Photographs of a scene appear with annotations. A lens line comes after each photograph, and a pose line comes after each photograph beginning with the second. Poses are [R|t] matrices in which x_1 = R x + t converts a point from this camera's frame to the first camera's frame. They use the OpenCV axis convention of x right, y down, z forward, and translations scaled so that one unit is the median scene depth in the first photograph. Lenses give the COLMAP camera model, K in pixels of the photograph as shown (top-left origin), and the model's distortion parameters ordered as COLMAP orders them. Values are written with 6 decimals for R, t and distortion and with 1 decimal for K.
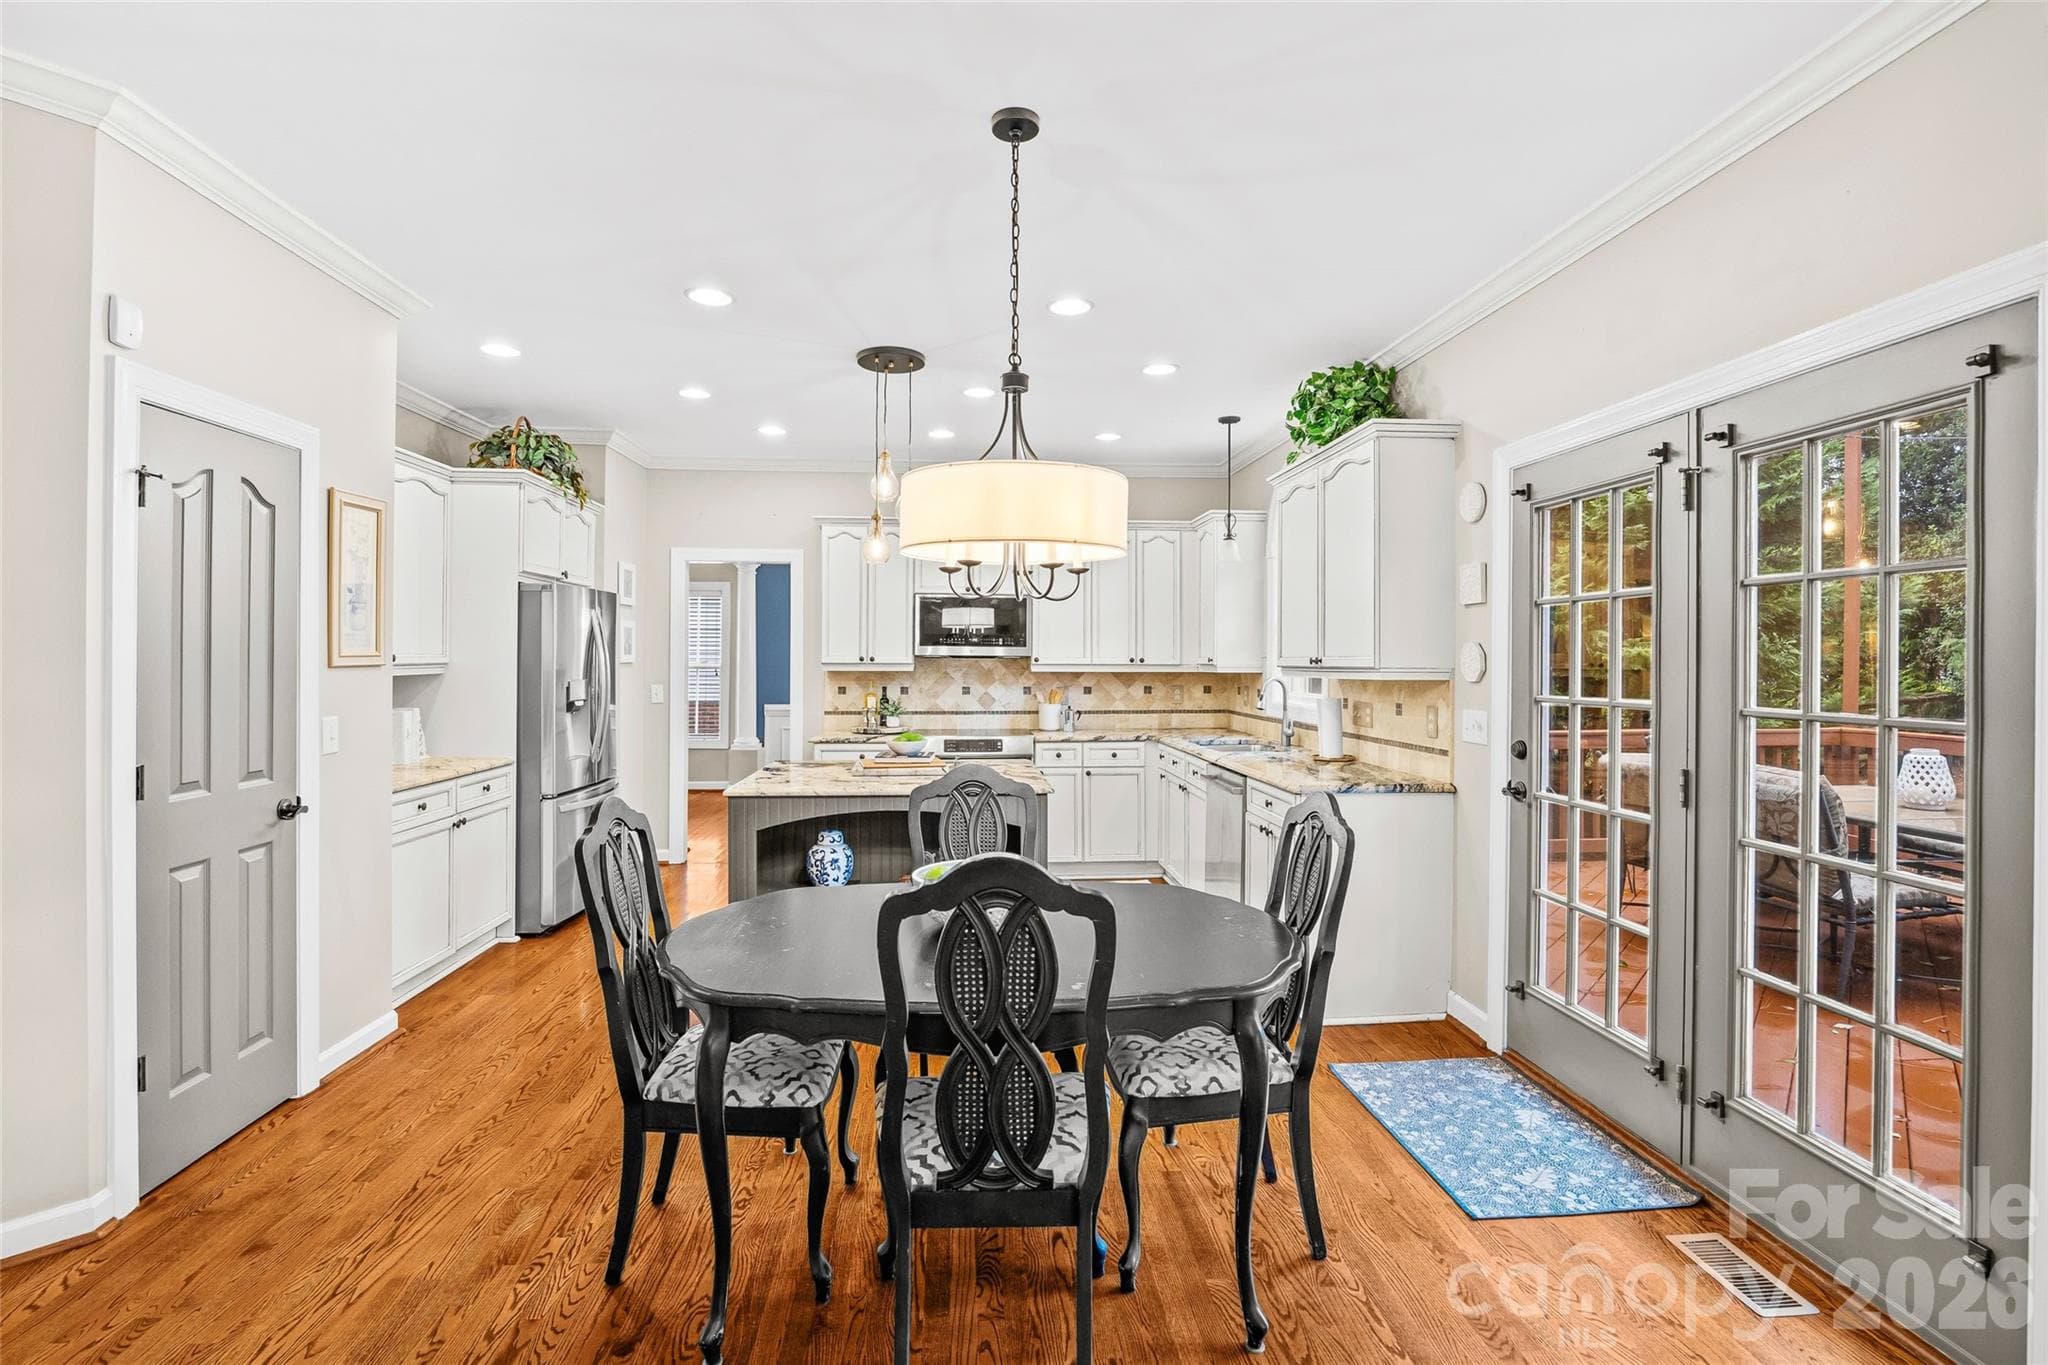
lens RADIAL K [[909.4, 0, 1024.0], [0, 909.4, 682.5], [0, 0, 1]] dist [-0.007072, -0.000440]
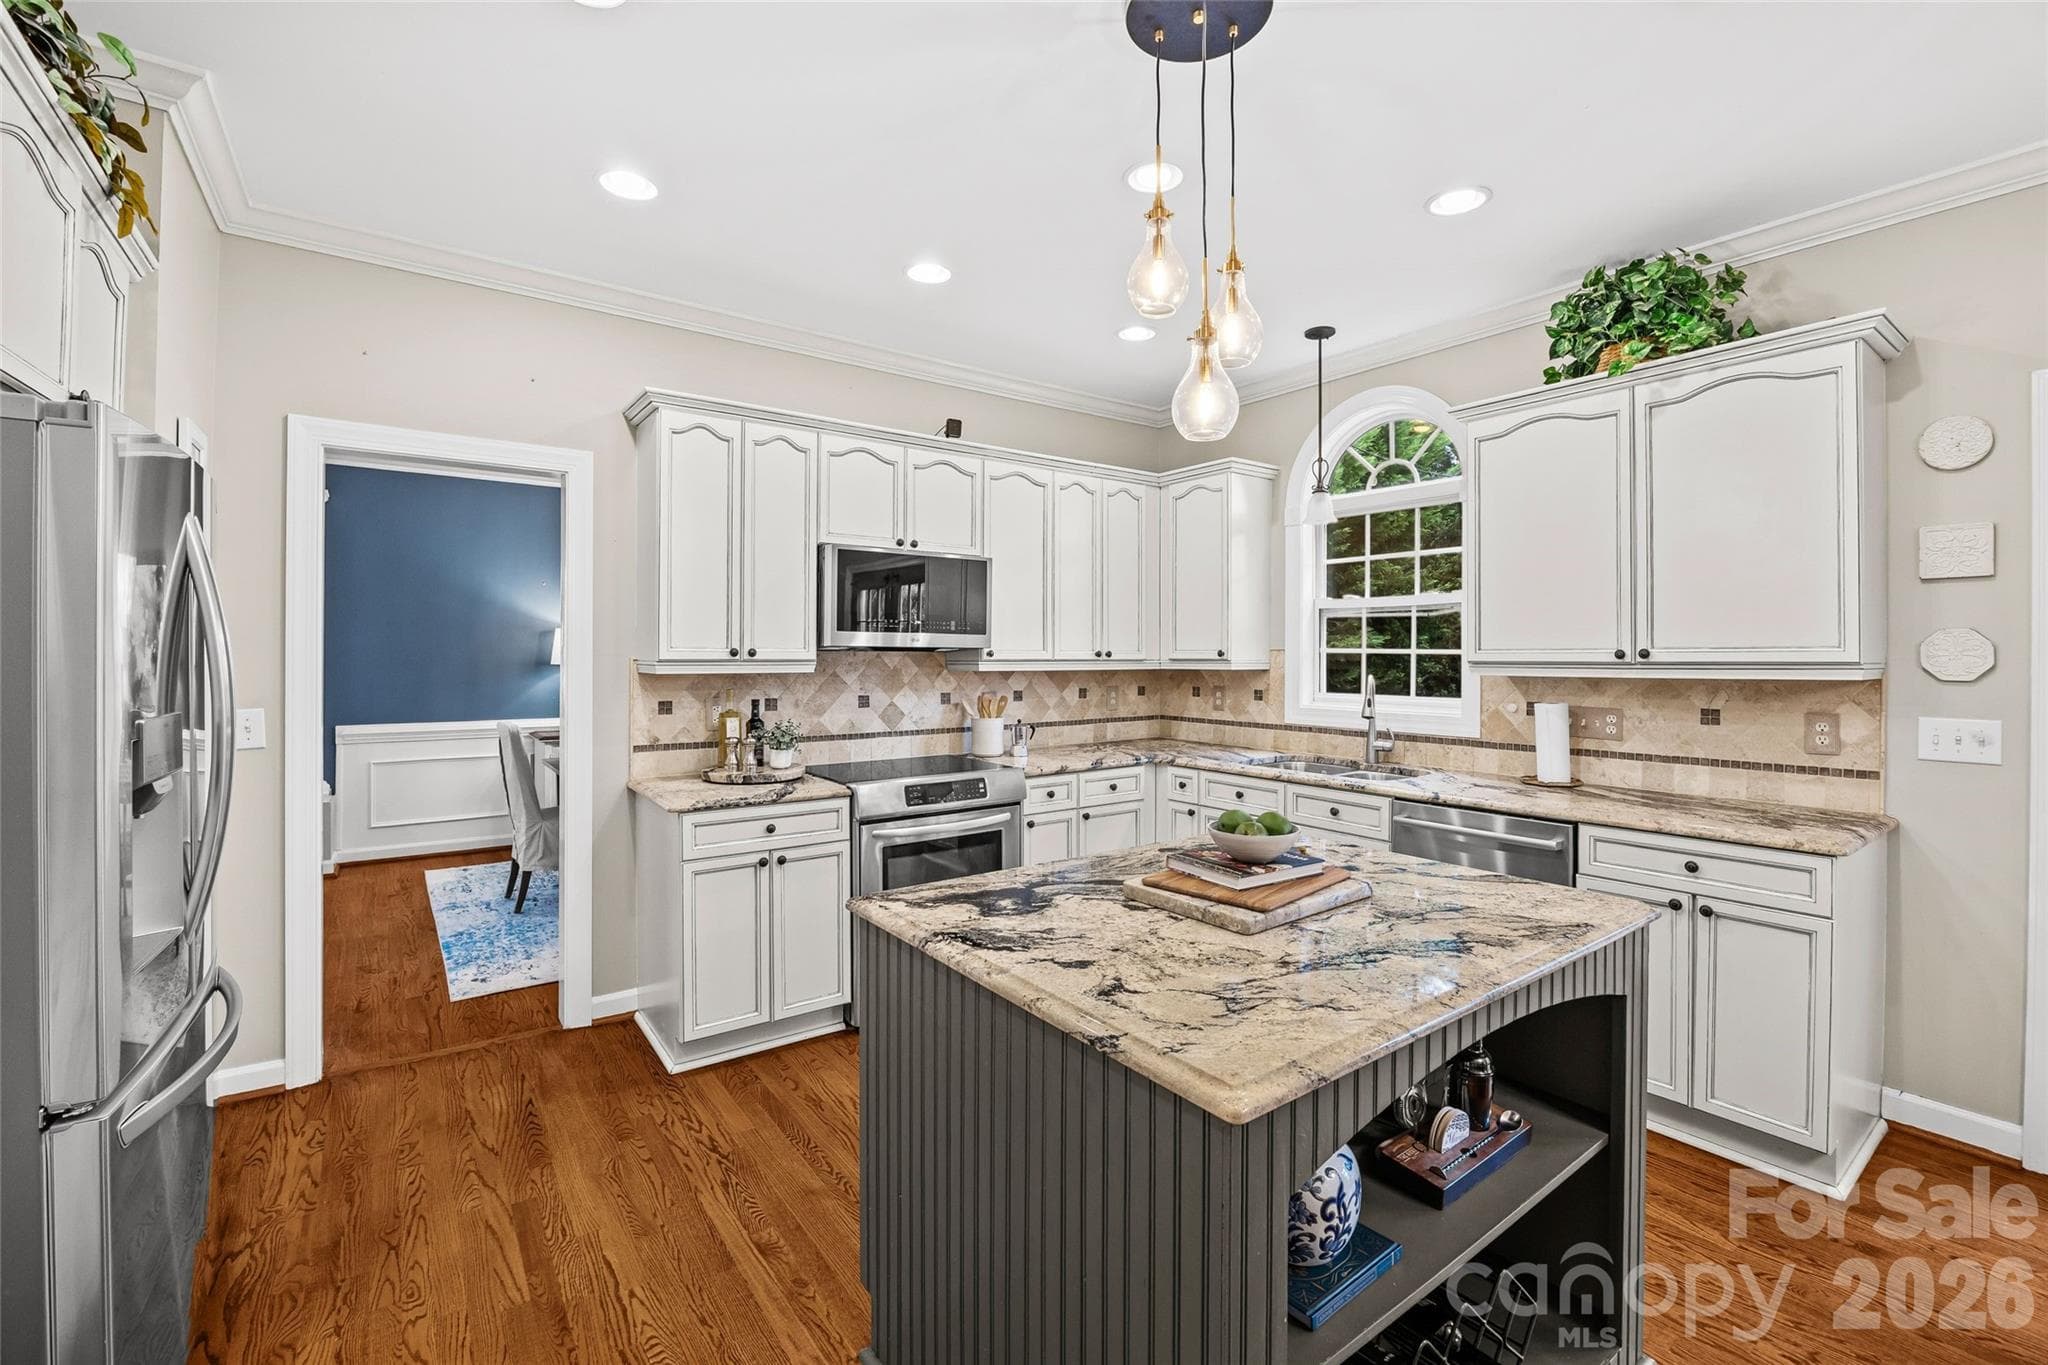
lens RADIAL K [[860.6, 0, 1025.5], [0, 860.6, 661.5], [0, 0, 1]] dist [-0.002511, -0.000091]
pose [[0.854556, -0.005844, 0.519326, -0.292590], [0.014529, 0.999814, -0.012657, -0.010349], [-0.519156, 0.018362, 0.854482, 0.434072]]
